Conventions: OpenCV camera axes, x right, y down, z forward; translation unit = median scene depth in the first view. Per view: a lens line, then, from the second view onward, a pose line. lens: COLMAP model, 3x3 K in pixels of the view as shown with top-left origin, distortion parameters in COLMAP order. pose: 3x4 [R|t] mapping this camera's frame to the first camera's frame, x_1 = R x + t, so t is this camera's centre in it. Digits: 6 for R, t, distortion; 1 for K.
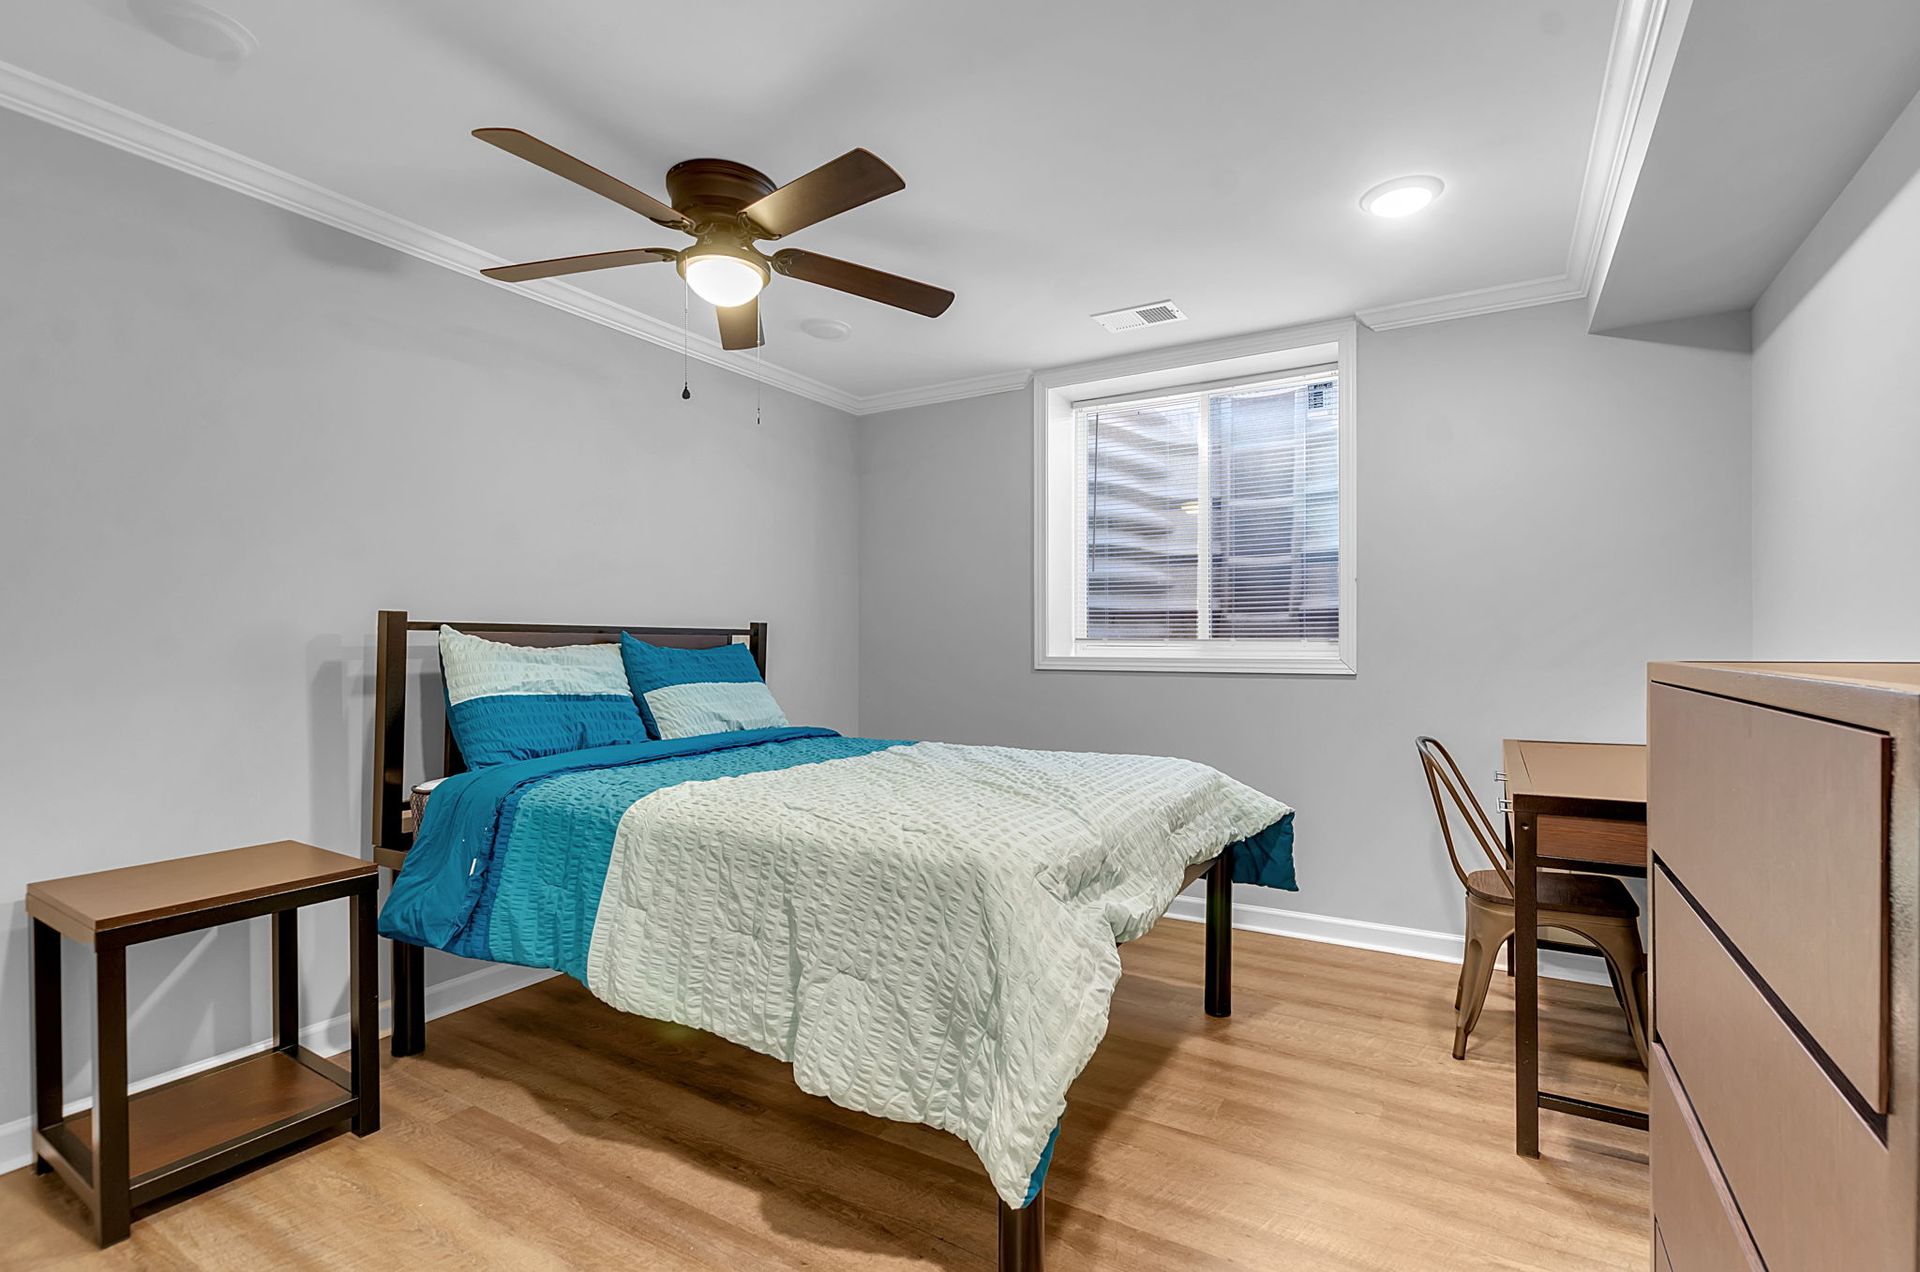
lens RADIAL K [[882.6, 0, 966.3], [0, 882.6, 642.8], [0, 0, 1]] dist [0.002429, -0.000155]
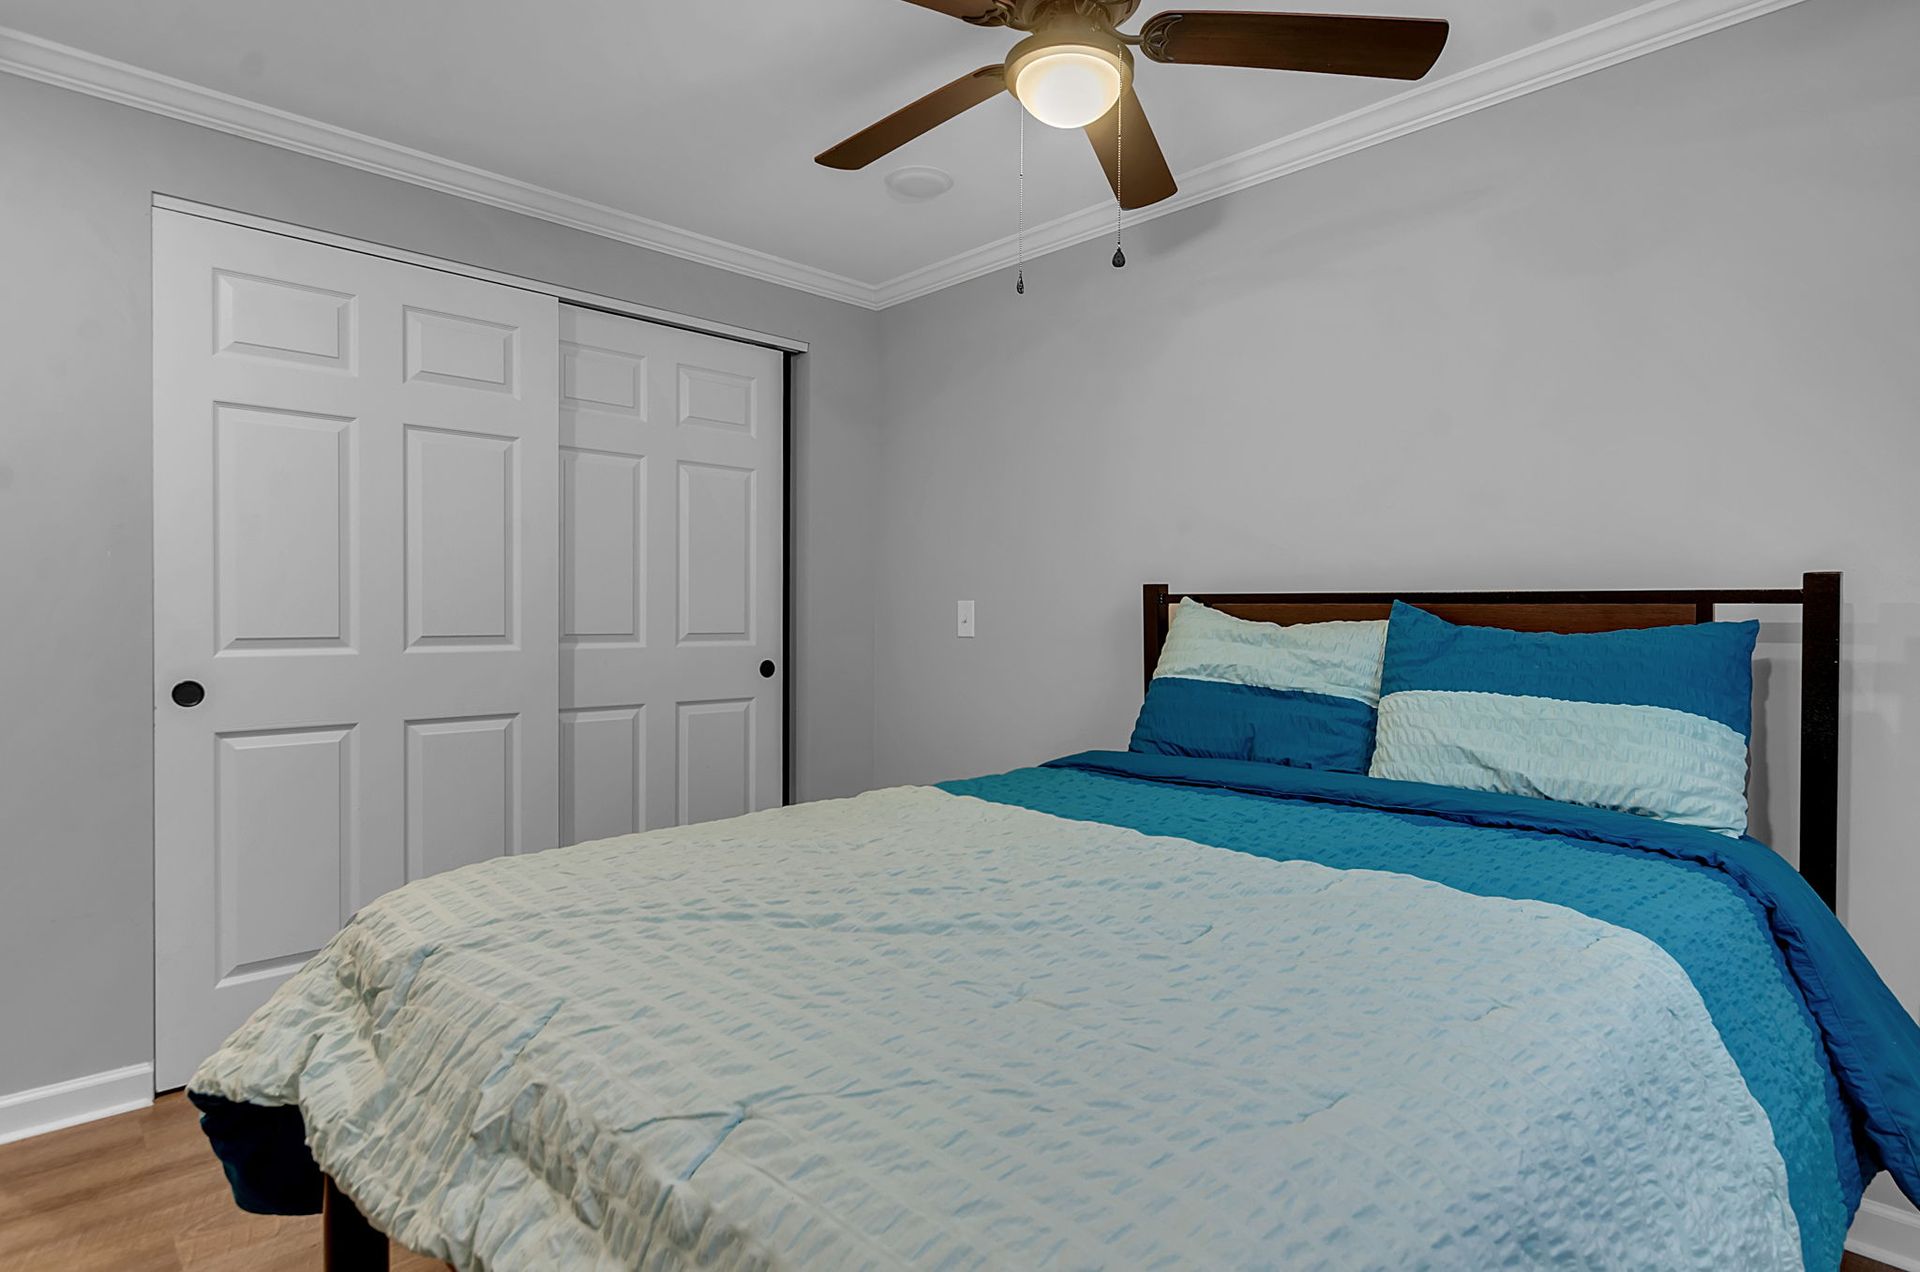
lens RADIAL K [[937.2, 0, 945.1], [0, 937.2, 620.4], [0, 0, 1]] dist [-0.007216, -0.000557]
pose [[-0.258560, 0.006245, -0.965975, 0.406634], [-0.003692, 0.999965, 0.007453, -0.002765], [0.965988, 0.005494, -0.258528, 0.977240]]
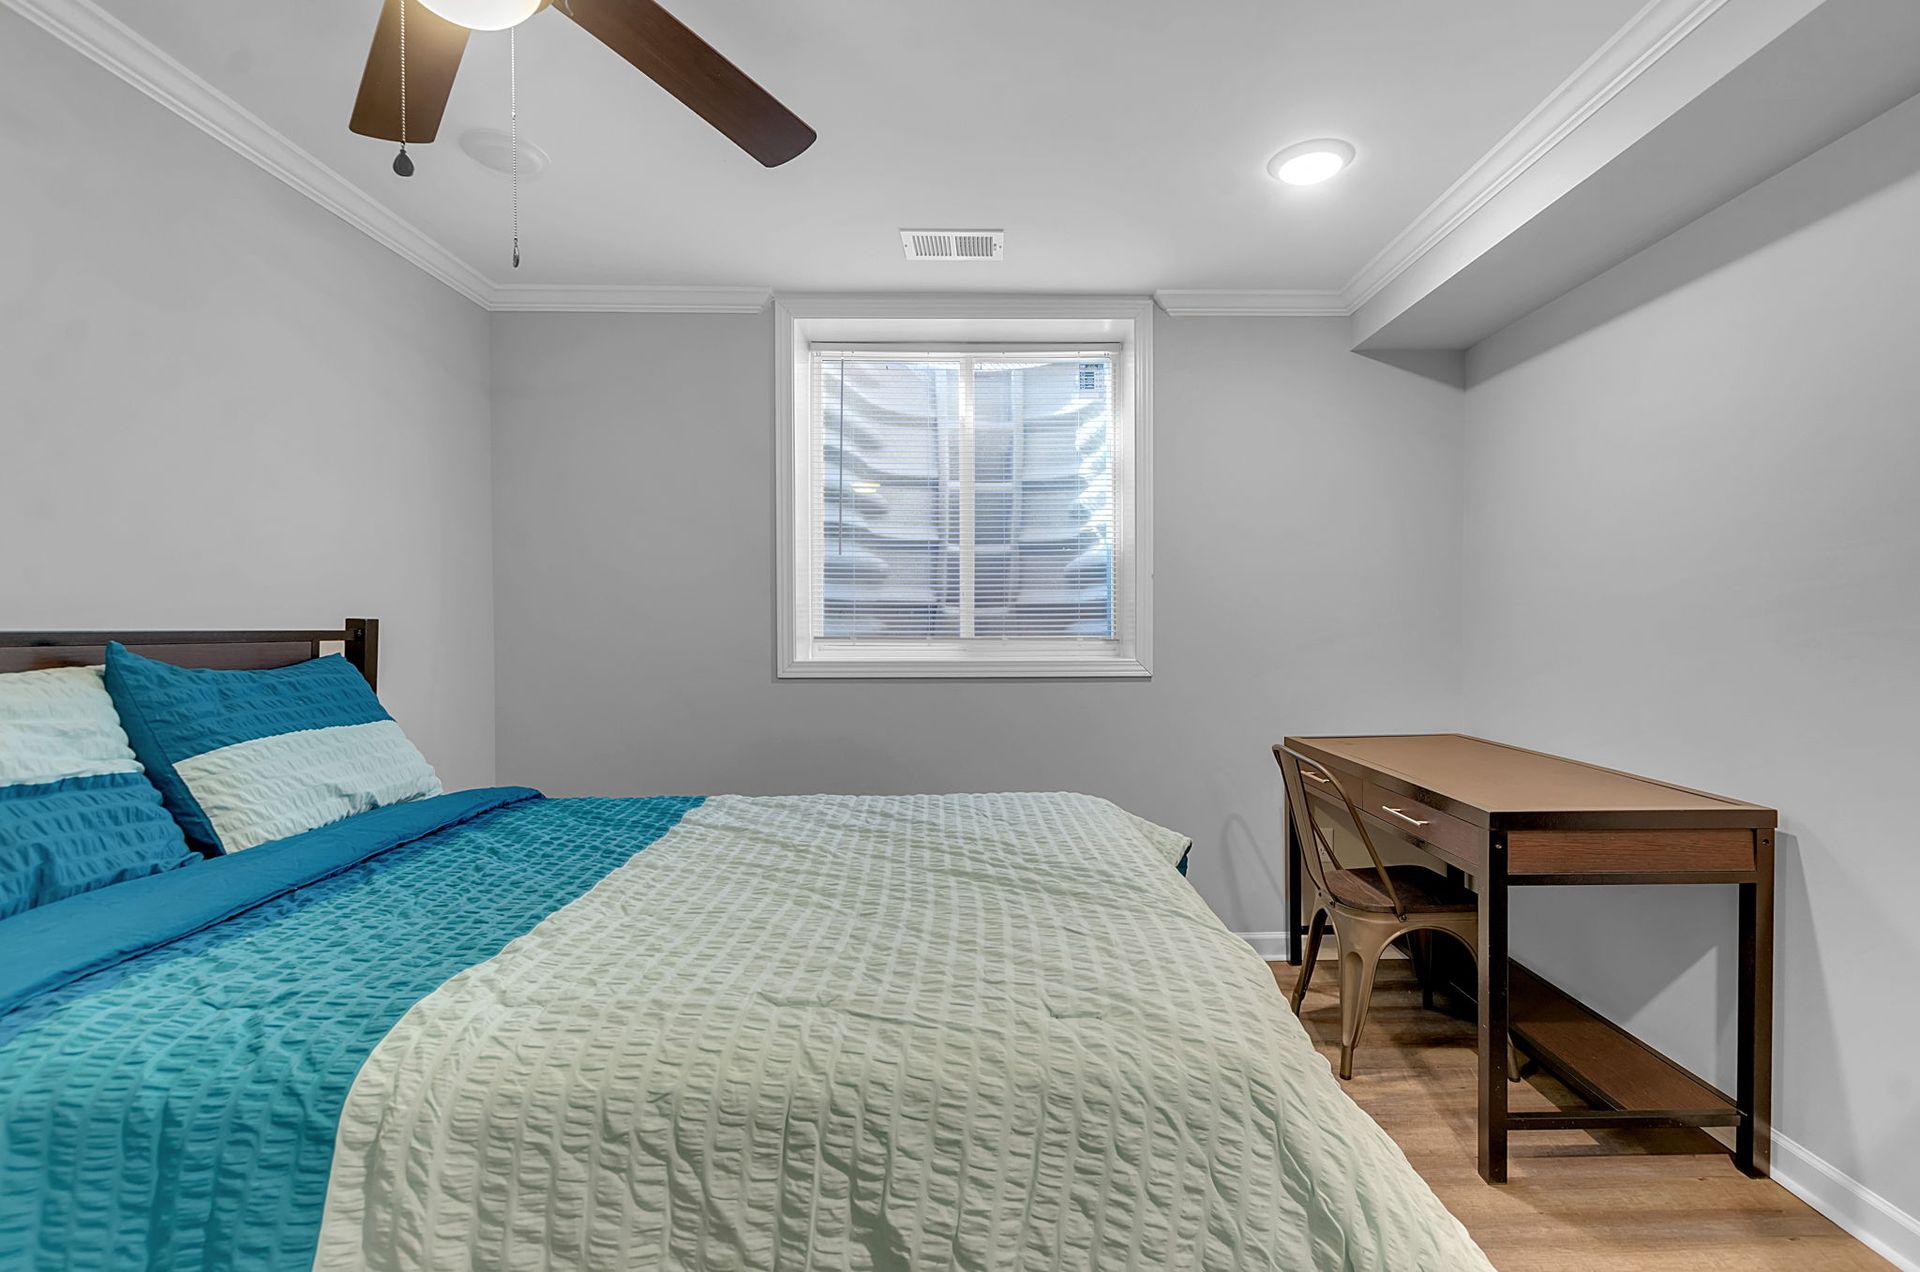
lens RADIAL K [[882.6, 0, 969.8], [0, 882.6, 640.0], [0, 0, 1]] dist [0.002429, -0.000155]
pose [[0.854076, -0.011481, 0.520021, -0.265293], [0.002684, 0.999840, 0.017667, -0.024713], [-0.520141, -0.013693, 0.853971, 0.360693]]
